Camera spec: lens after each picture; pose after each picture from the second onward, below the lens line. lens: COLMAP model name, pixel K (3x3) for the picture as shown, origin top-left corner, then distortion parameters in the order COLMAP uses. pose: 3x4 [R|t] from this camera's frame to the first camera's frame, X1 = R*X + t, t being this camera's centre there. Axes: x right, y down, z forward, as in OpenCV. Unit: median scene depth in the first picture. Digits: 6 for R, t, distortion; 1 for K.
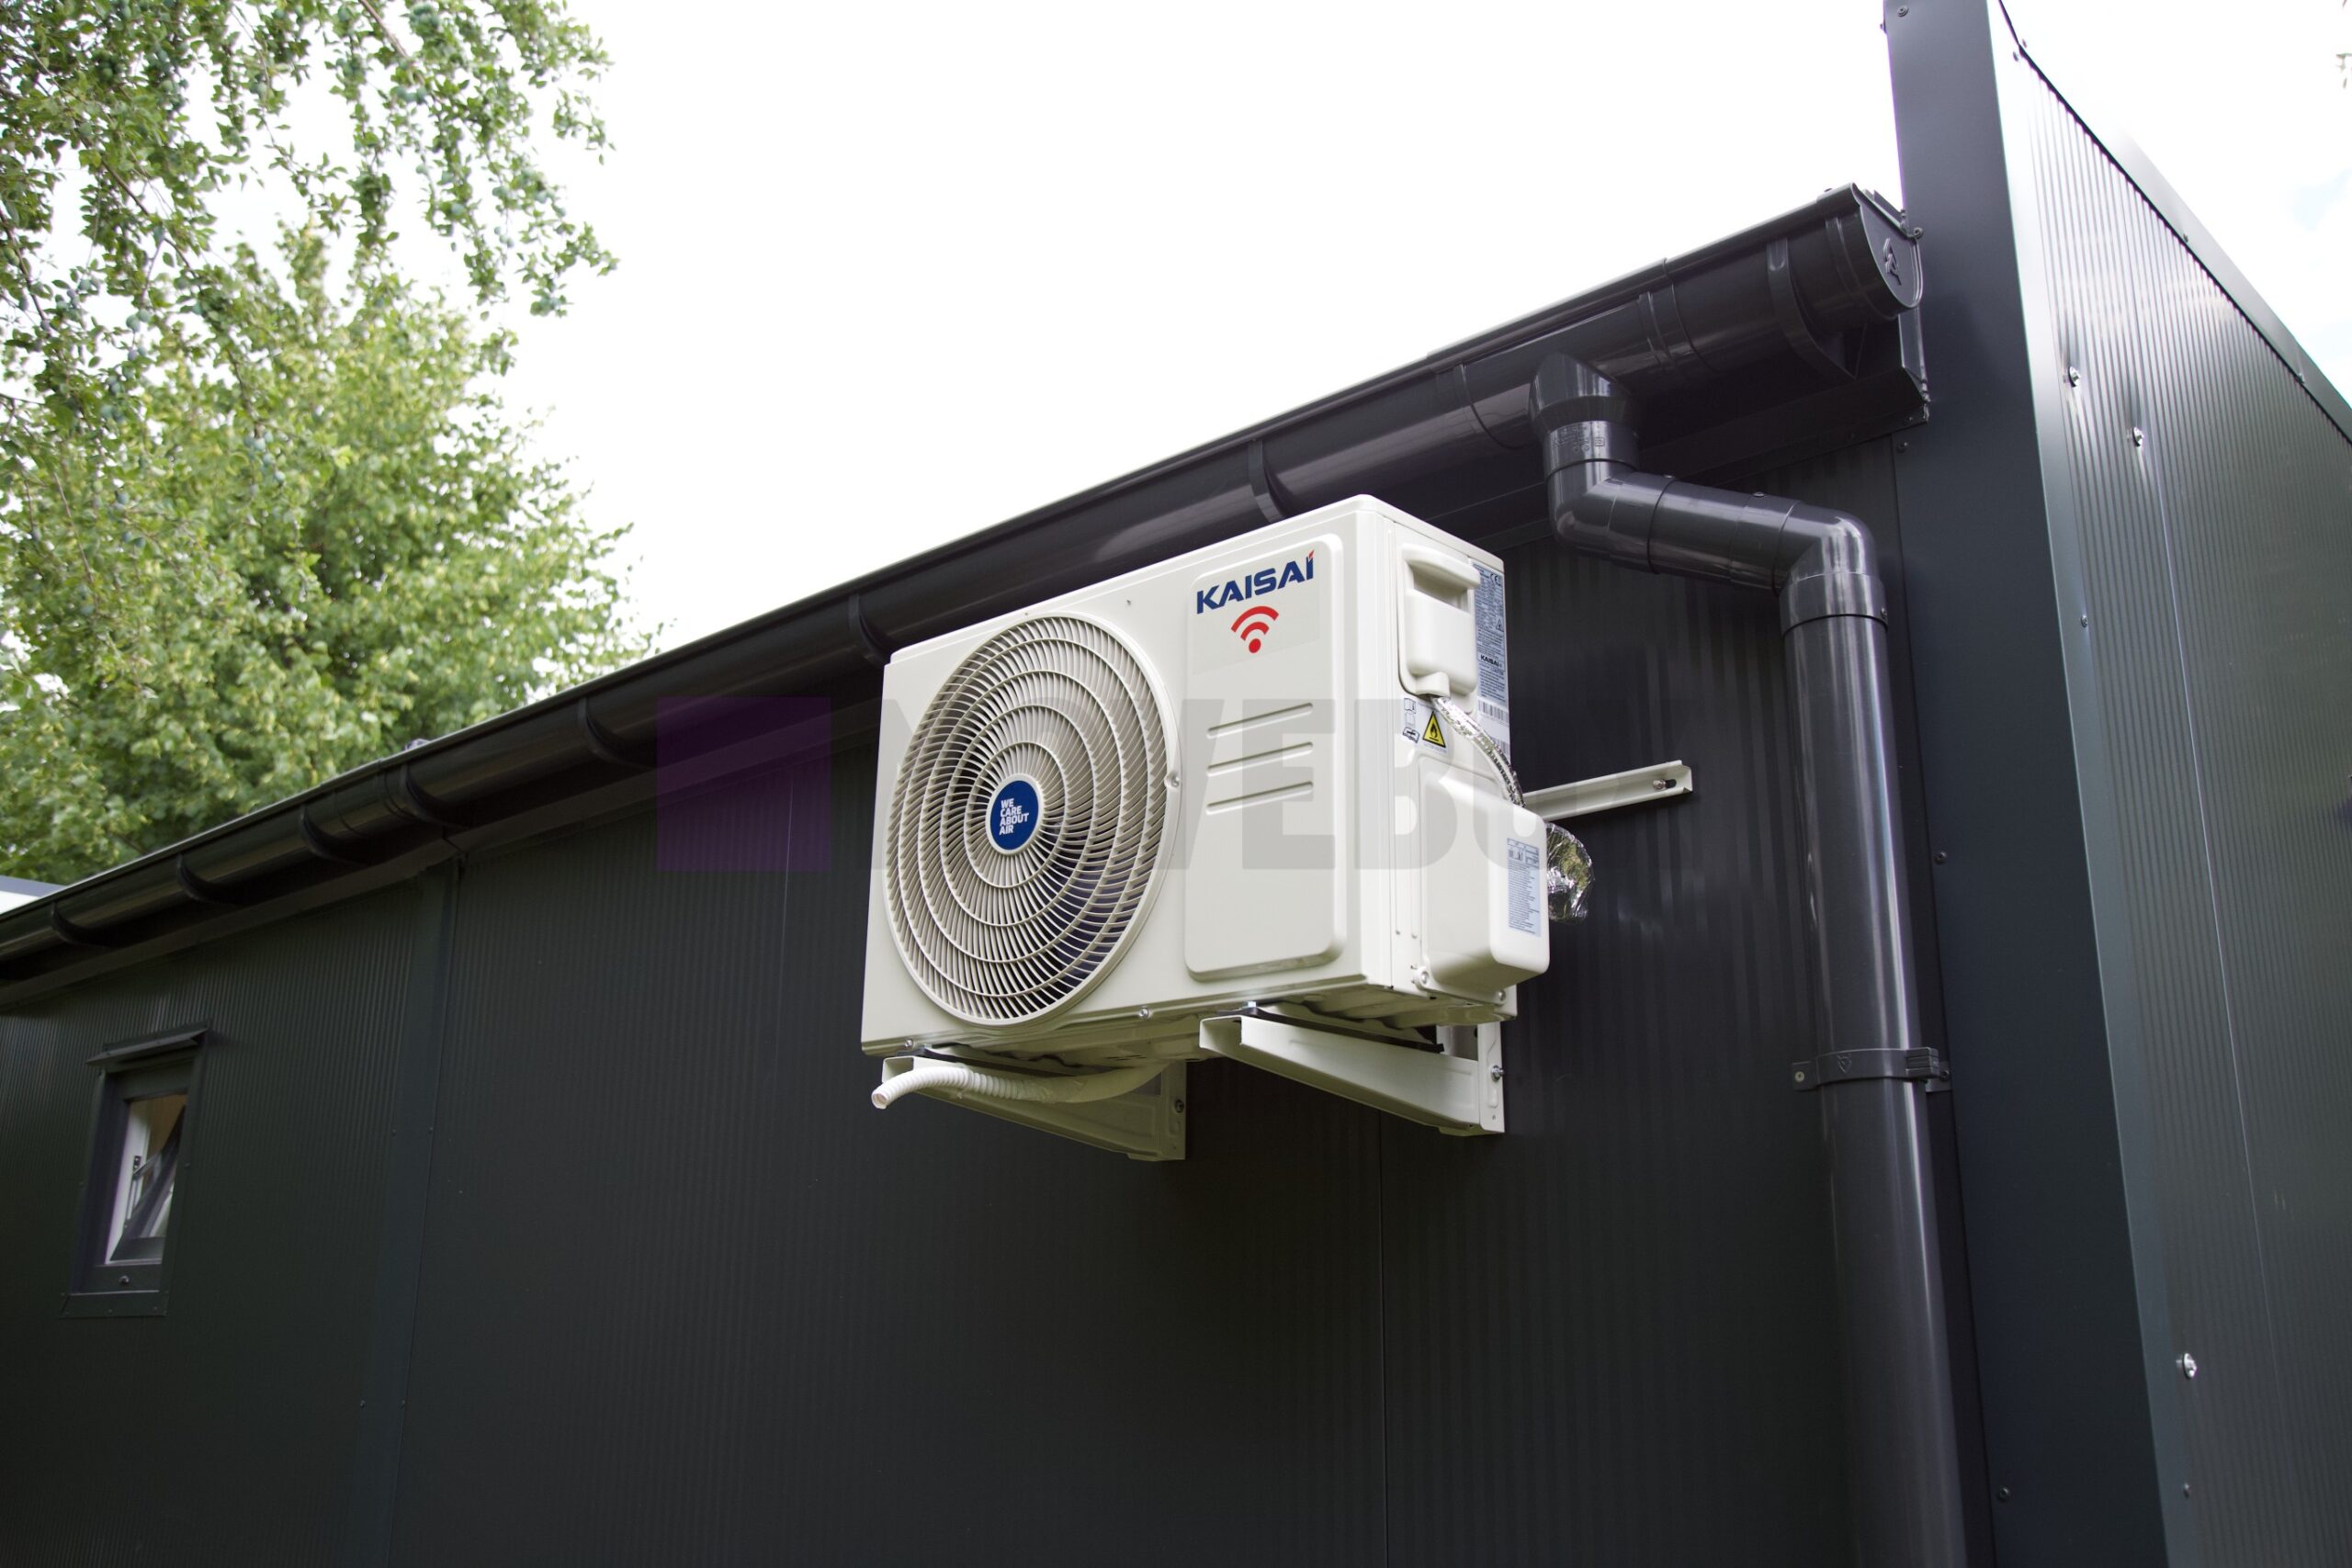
lens RADIAL K [[1990.3, 0, 1167.8], [0, 1990.3, 788.1], [0, 0, 1]] dist [0.019772, -0.001687]
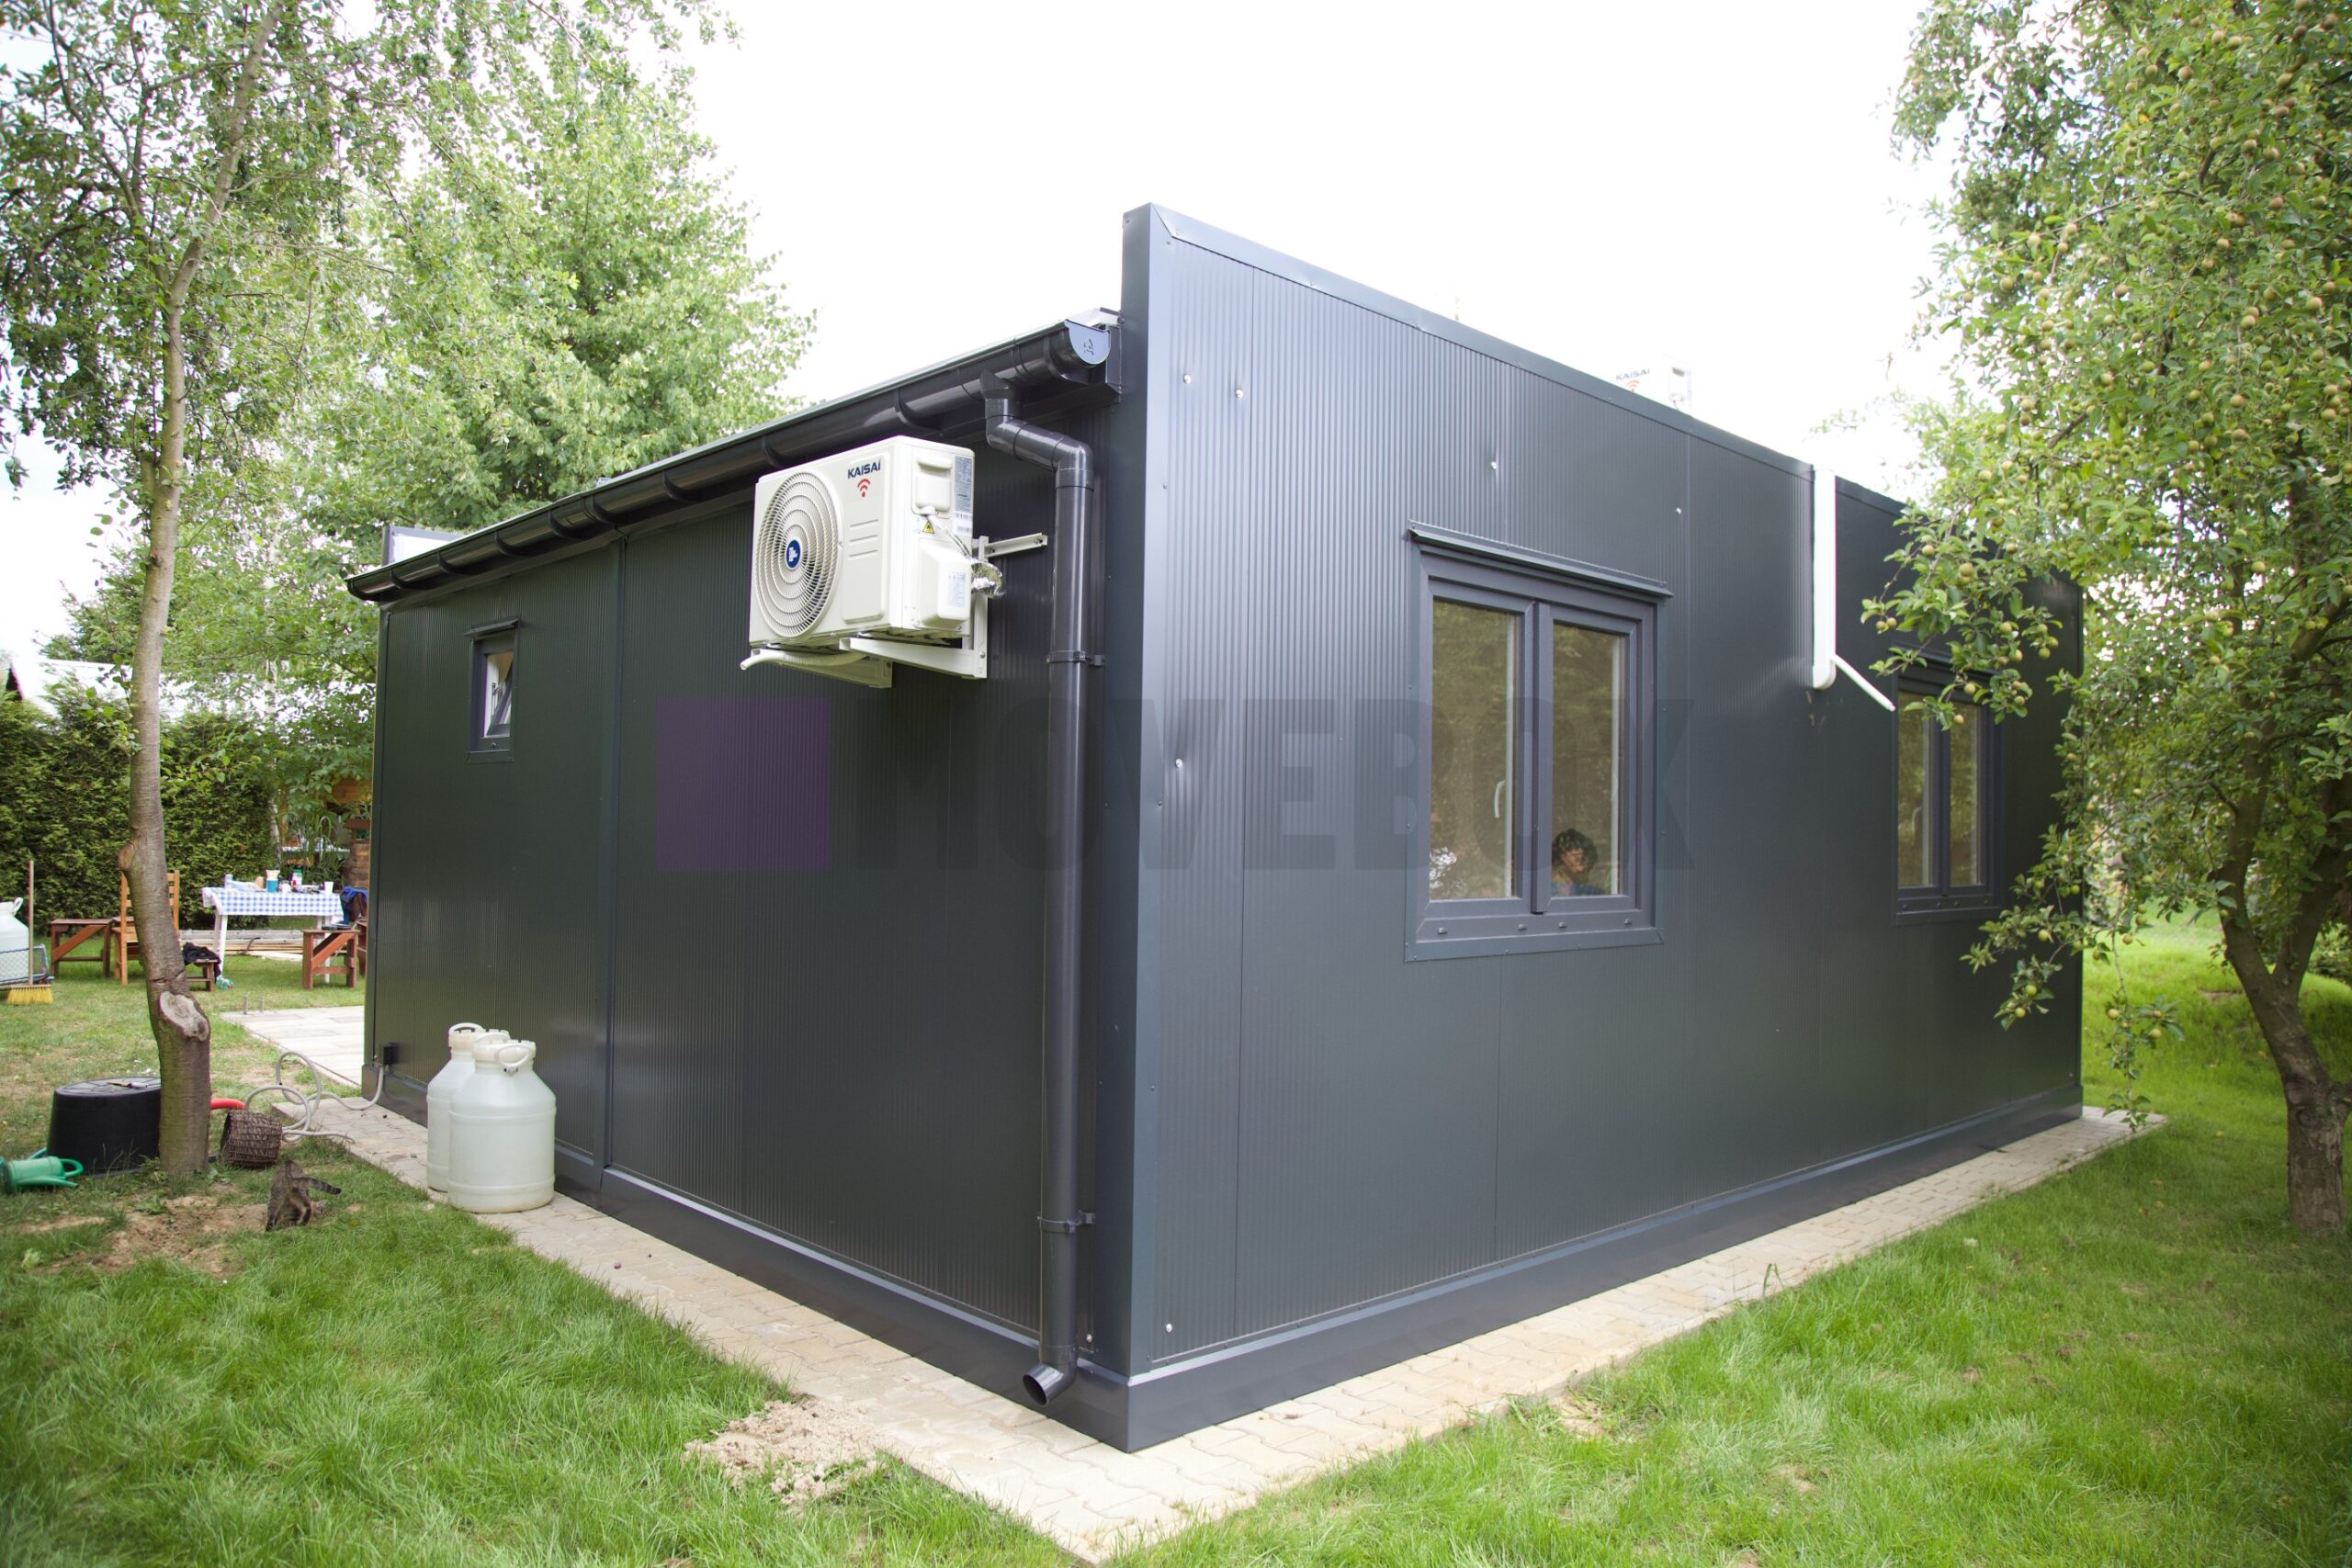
lens RADIAL K [[1619.3, 0, 1174.8], [0, 1619.3, 774.6], [0, 0, 1]] dist [-0.094228, 0.046559]
pose [[0.997084, 0.006820, -0.076005, 0.565809], [0.011591, 0.970906, 0.239179, -0.198255], [0.075425, -0.239363, 0.967996, -1.007968]]
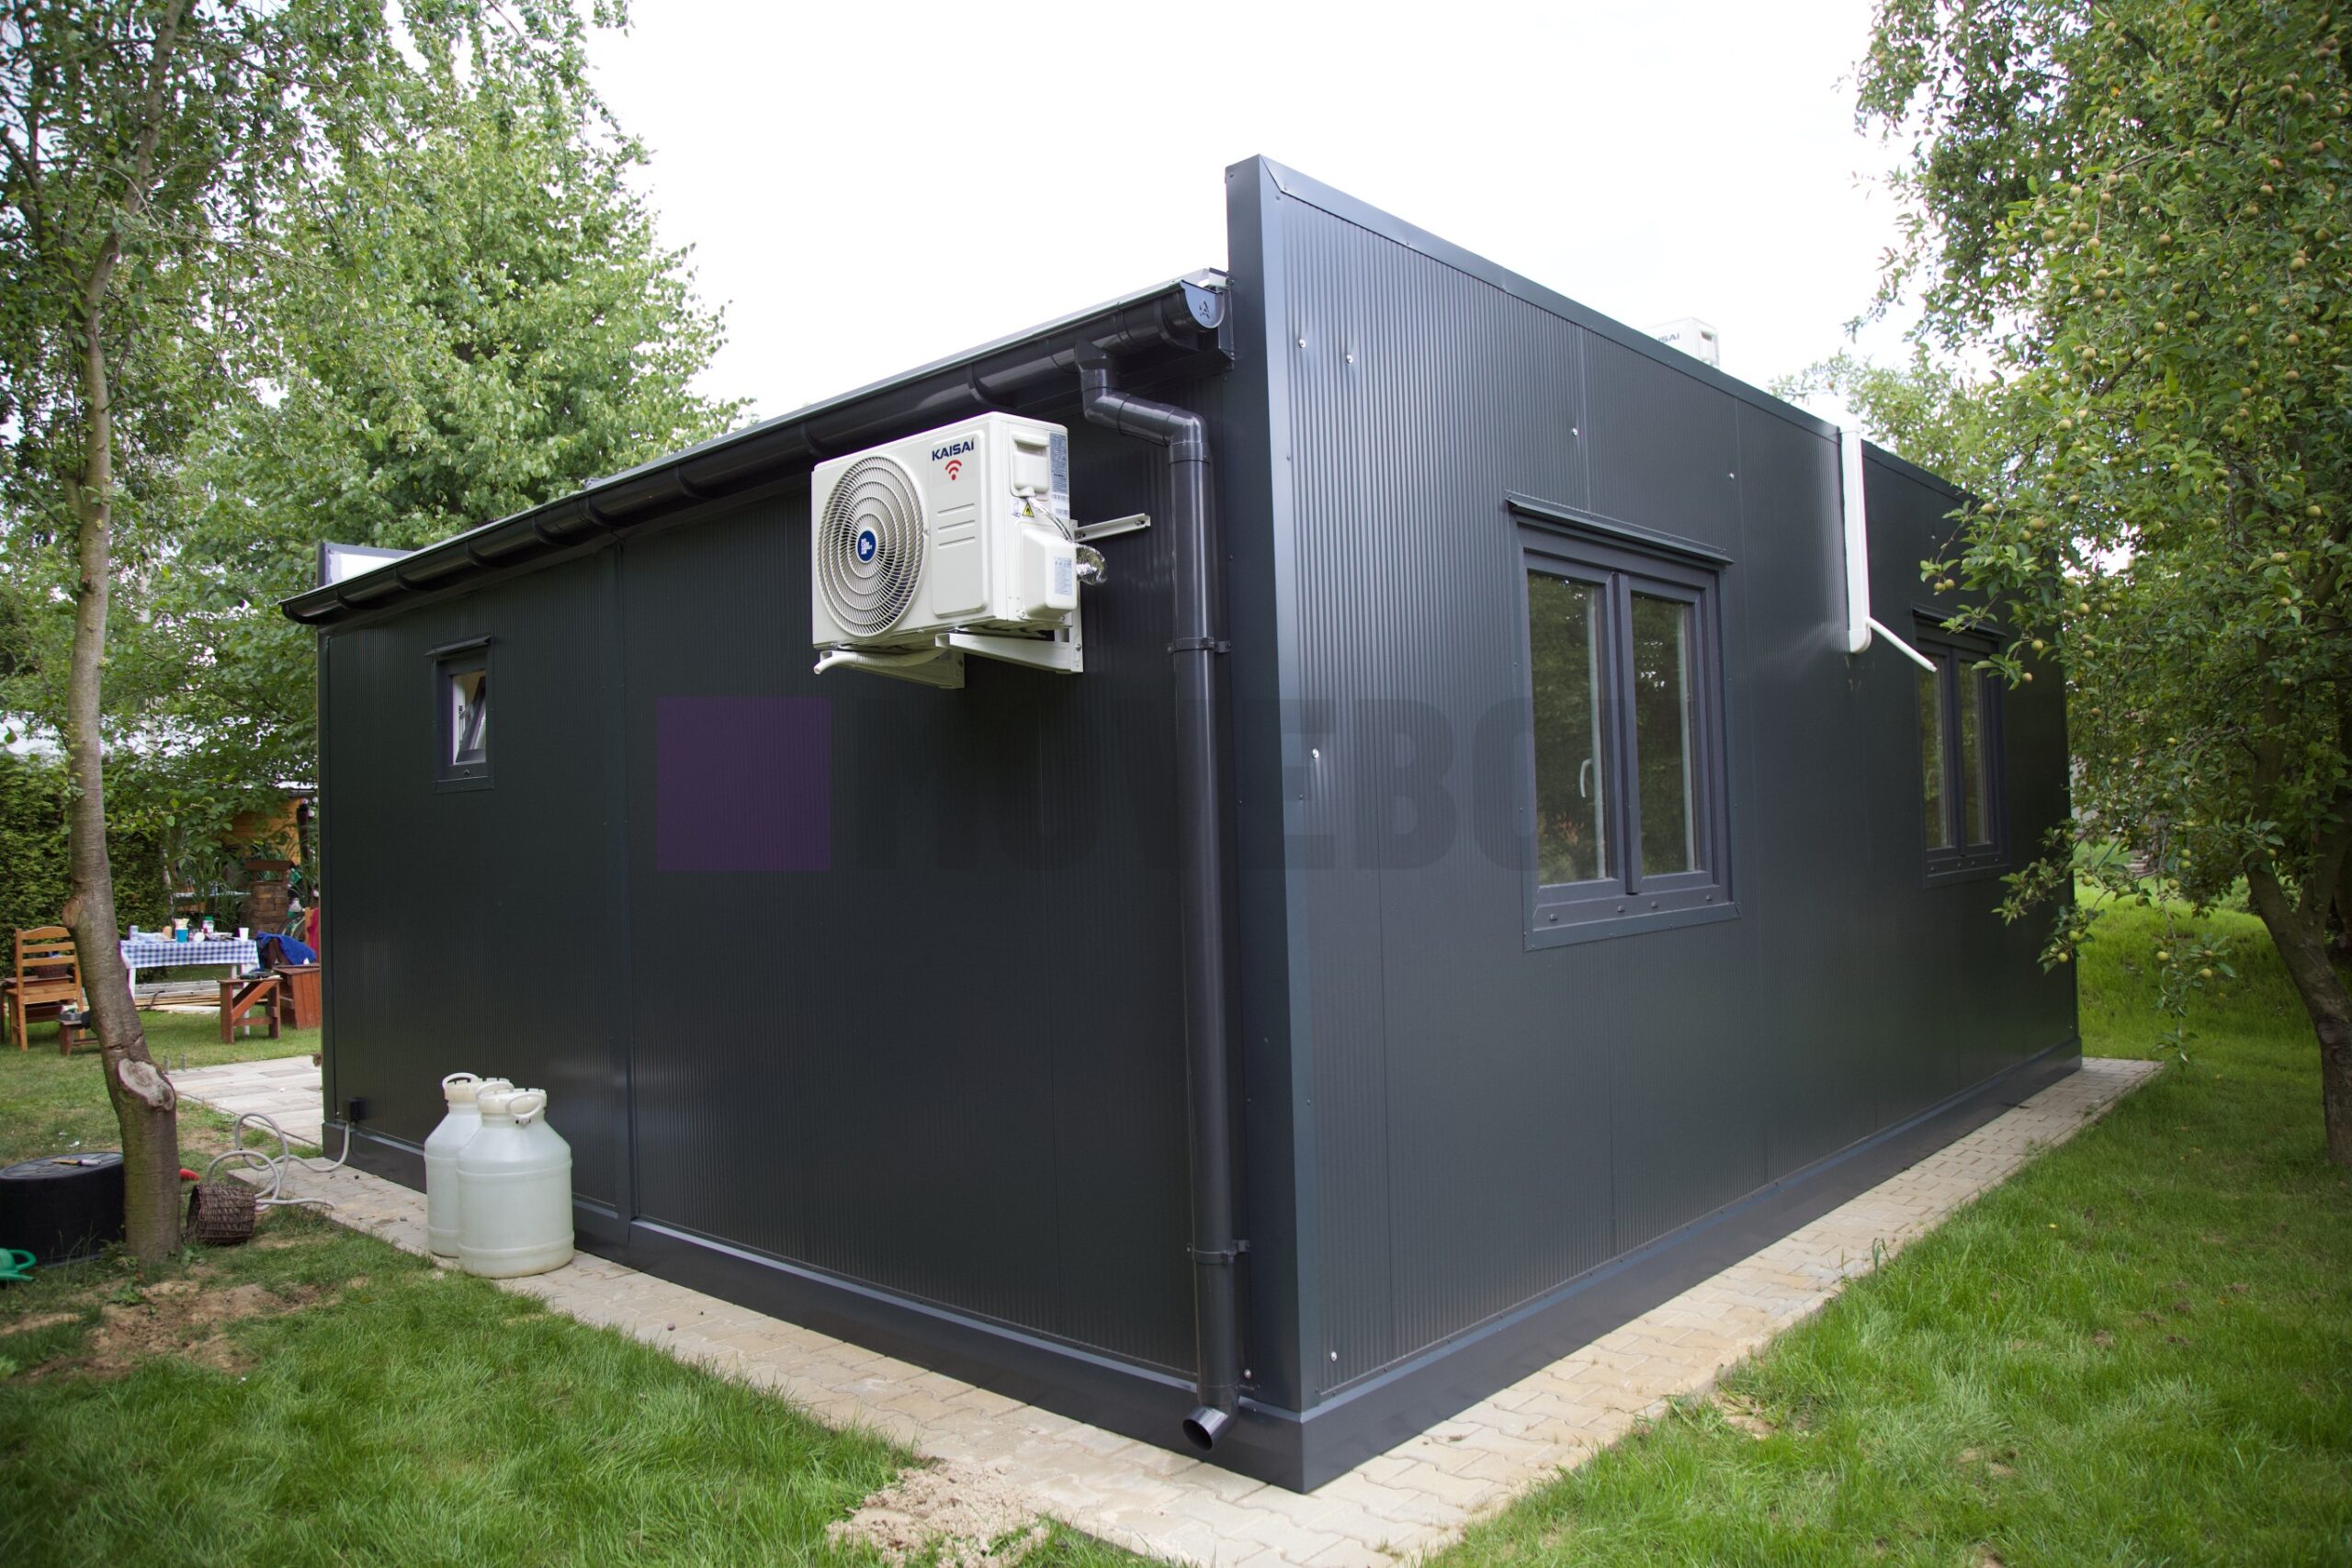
lens RADIAL K [[1619.3, 0, 1179.5], [0, 1619.3, 777.0], [0, 0, 1]] dist [-0.094228, 0.046559]
pose [[0.999225, -0.039318, 0.001731, 0.274947], [0.037708, 0.969054, 0.243950, -0.170698], [-0.011269, -0.243696, 0.969786, -0.892212]]
